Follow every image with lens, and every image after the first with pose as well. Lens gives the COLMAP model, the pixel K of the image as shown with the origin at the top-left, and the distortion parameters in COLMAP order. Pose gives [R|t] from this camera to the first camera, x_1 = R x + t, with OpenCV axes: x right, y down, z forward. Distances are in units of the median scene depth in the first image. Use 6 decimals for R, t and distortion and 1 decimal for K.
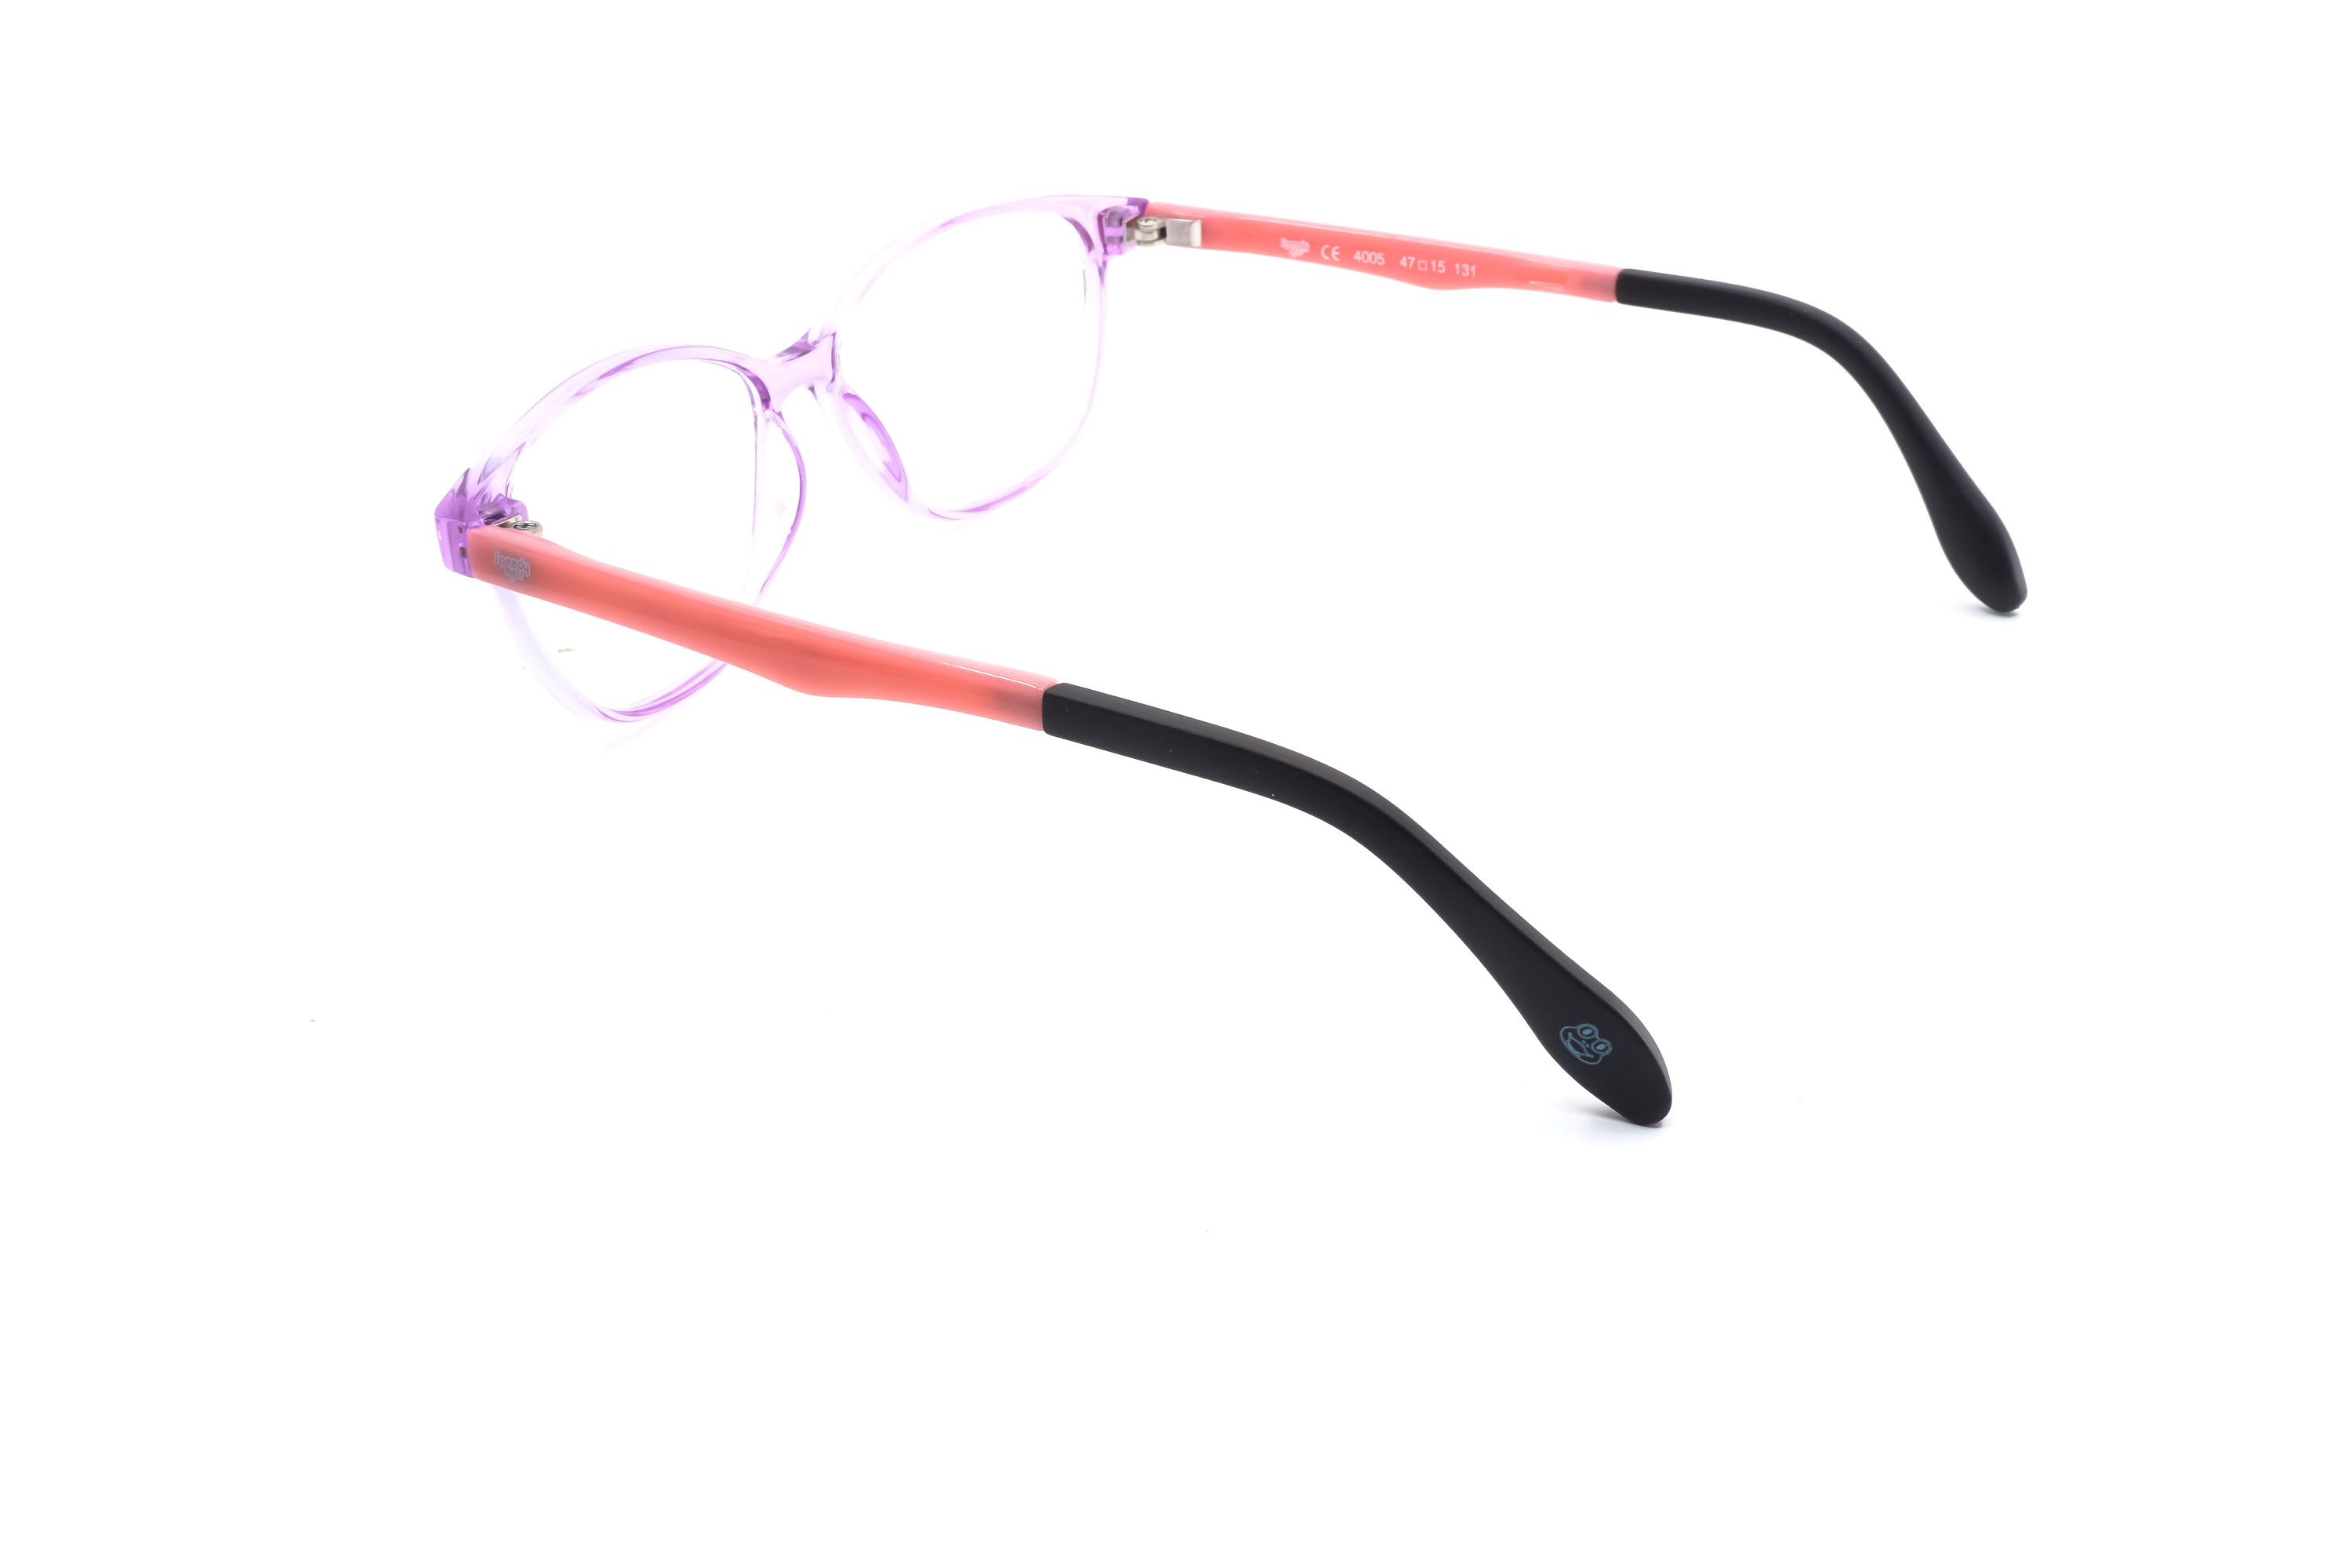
lens RADIAL K [[2379.6, 0, 1176.3], [0, 2379.6, 782.1], [0, 0, 1]] dist [-0.022608, 0.000000]
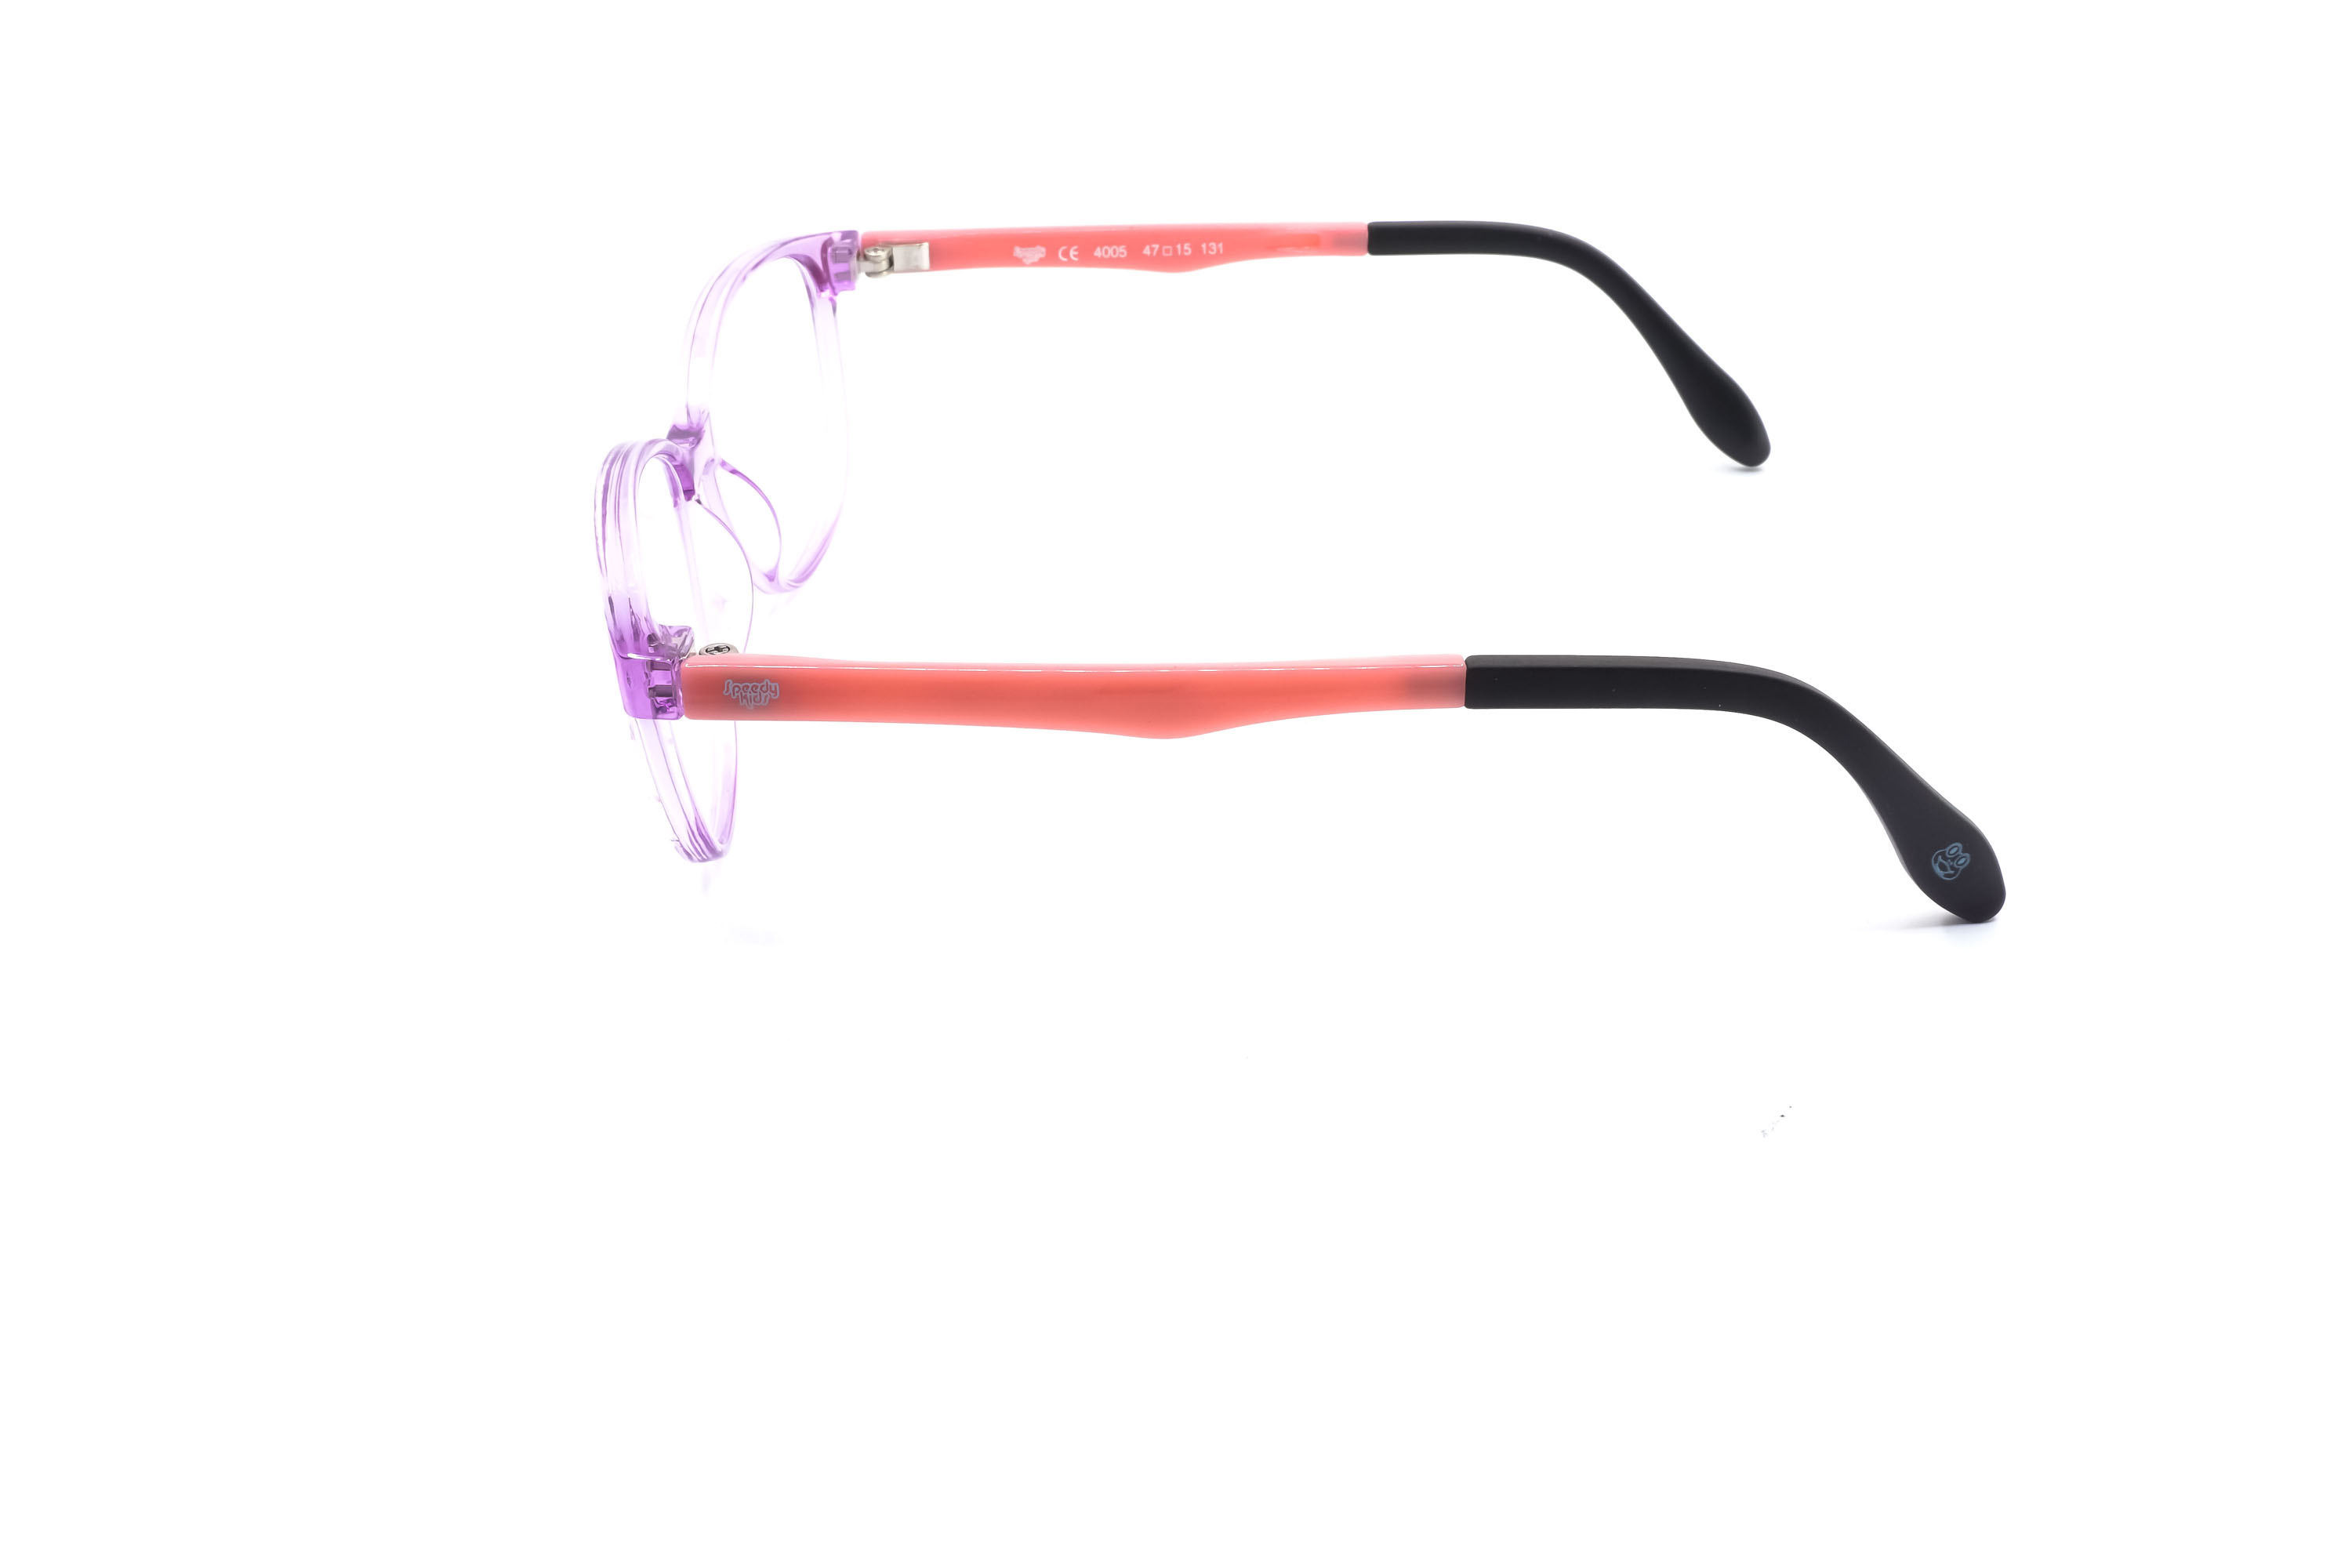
lens RADIAL K [[2379.6, 0, 1171.8], [0, 2379.6, 782.8], [0, 0, 1]] dist [-0.022608, 0.000000]
pose [[0.865630, -0.244739, 0.436792, -0.393193], [0.249068, 0.967277, 0.048375, -0.044909], [-0.434338, 0.066916, 0.898261, 0.096385]]
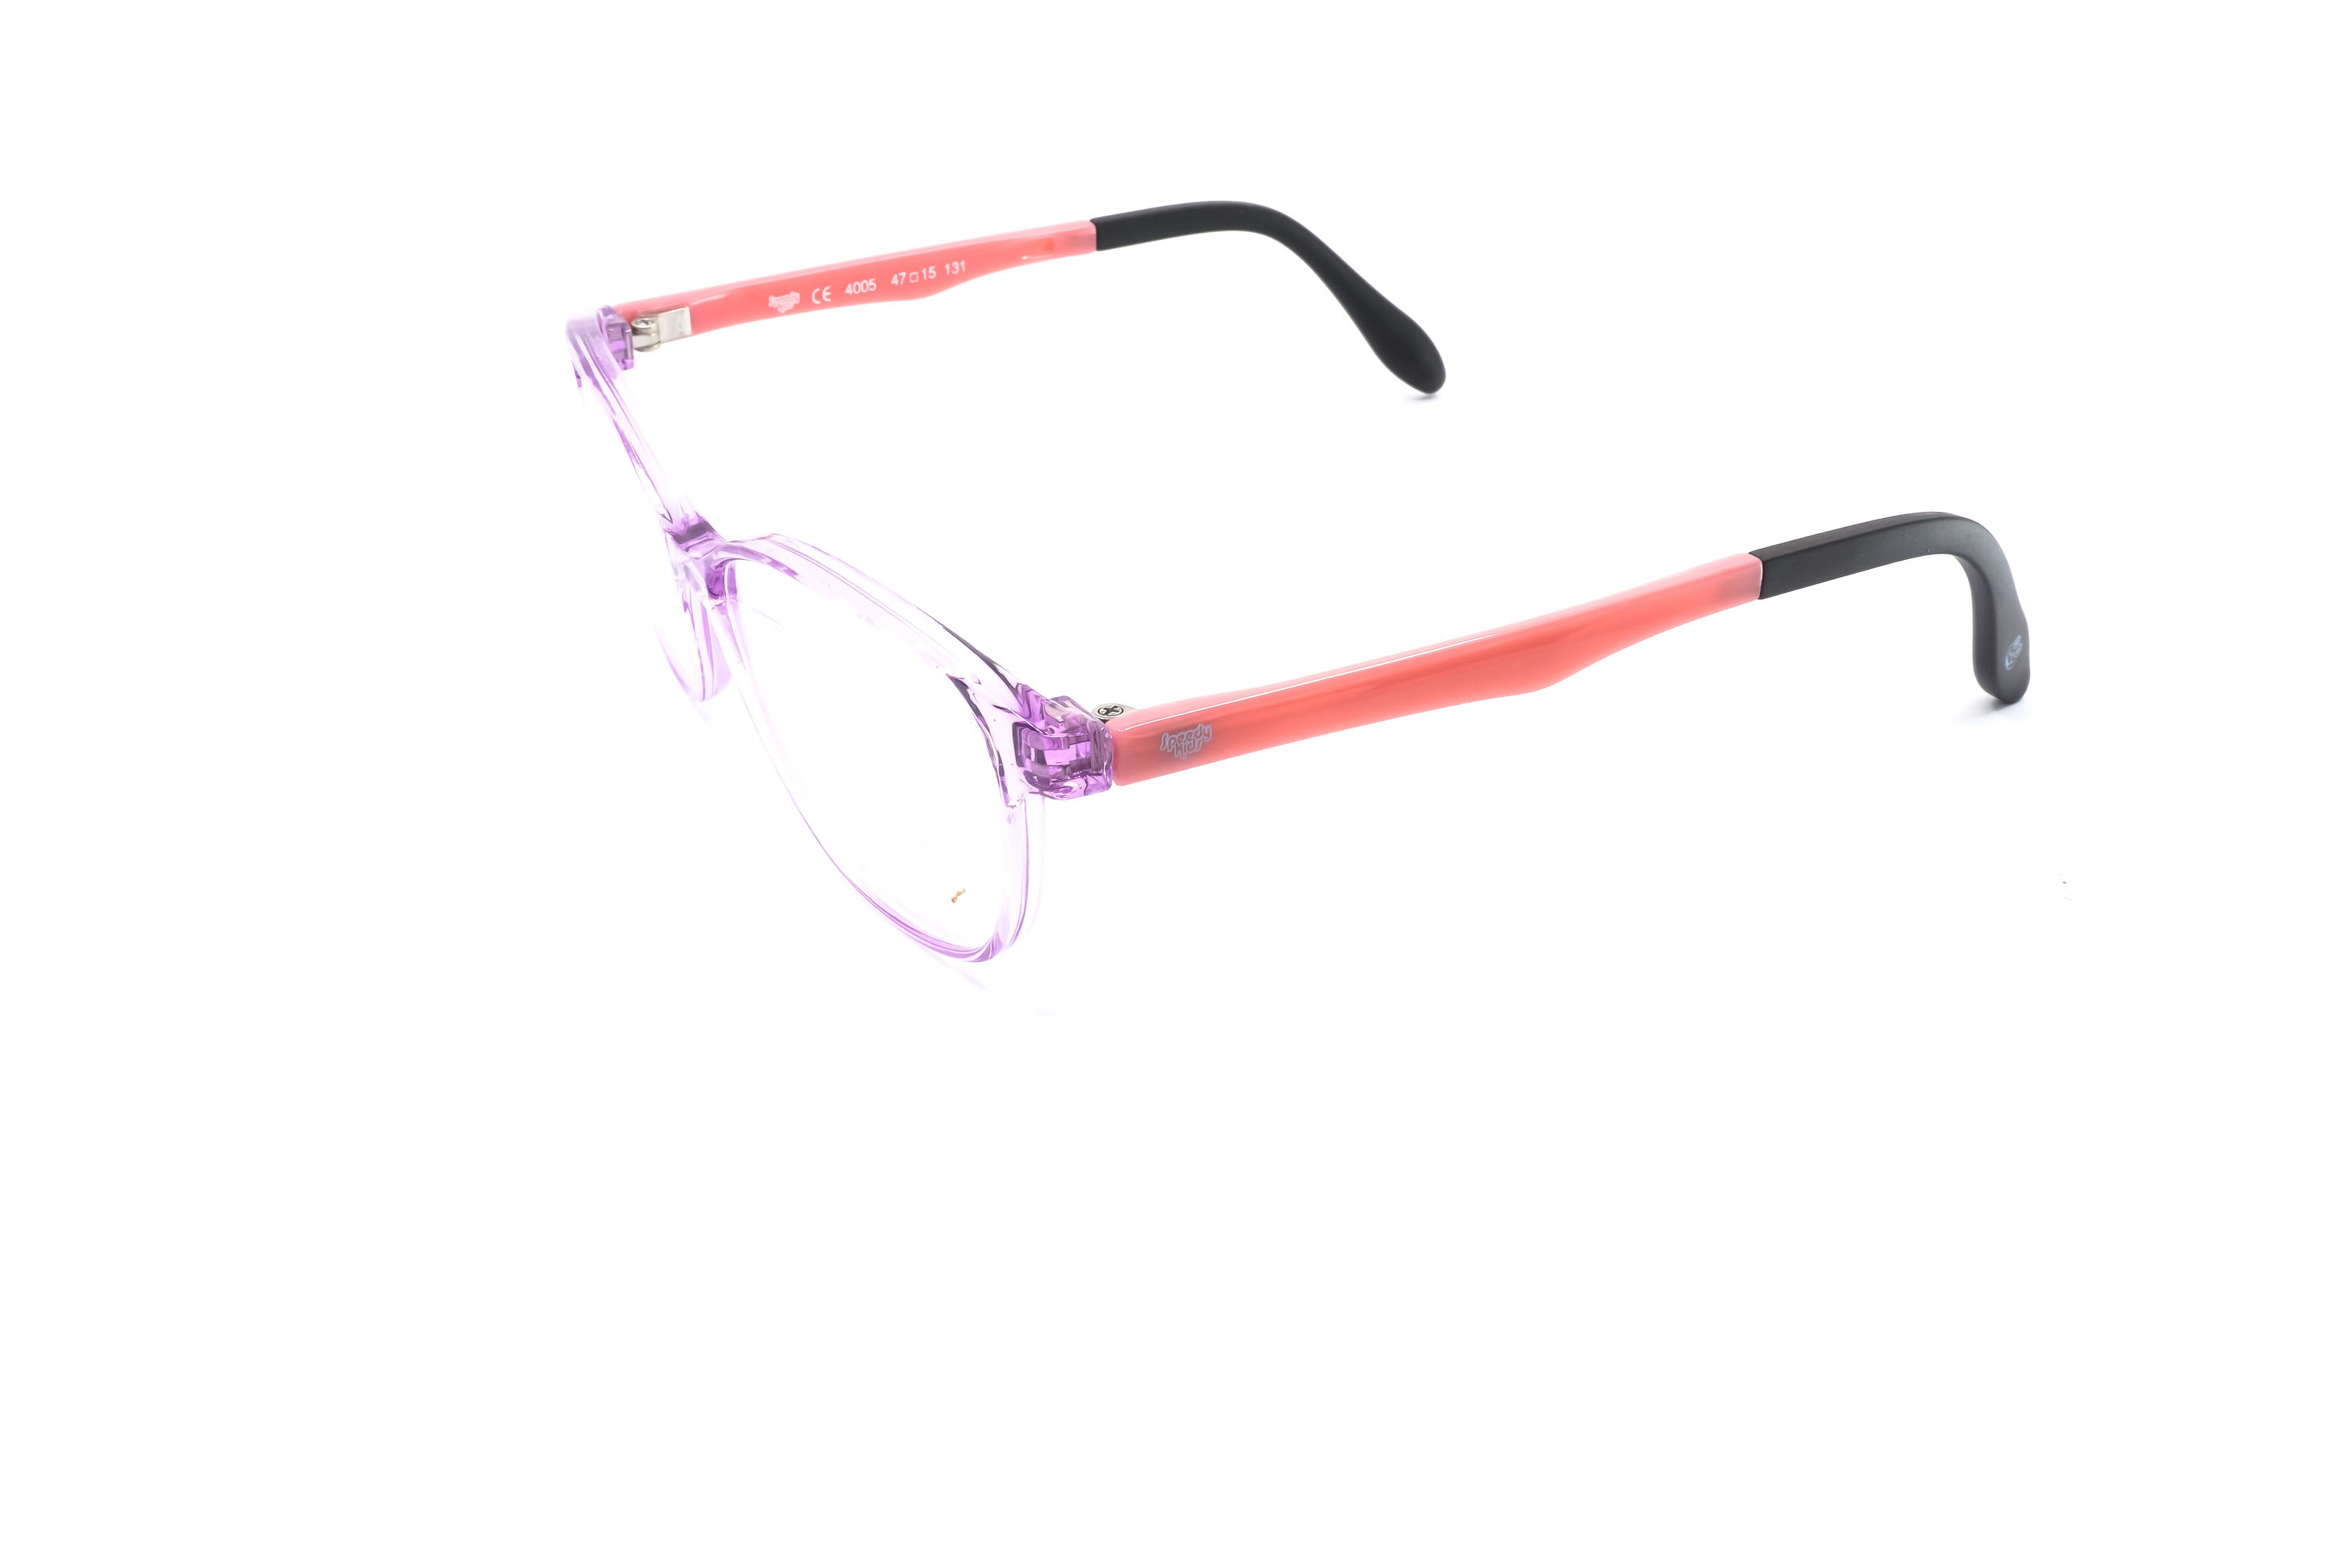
lens RADIAL K [[2379.6, 0, 1179.2], [0, 2379.6, 782.3], [0, 0, 1]] dist [-0.022608, 0.000000]
pose [[0.486367, -0.417366, 0.767628, -0.682921], [0.434231, 0.877825, 0.202153, -0.183277], [-0.758215, 0.235007, 0.608179, 0.361564]]
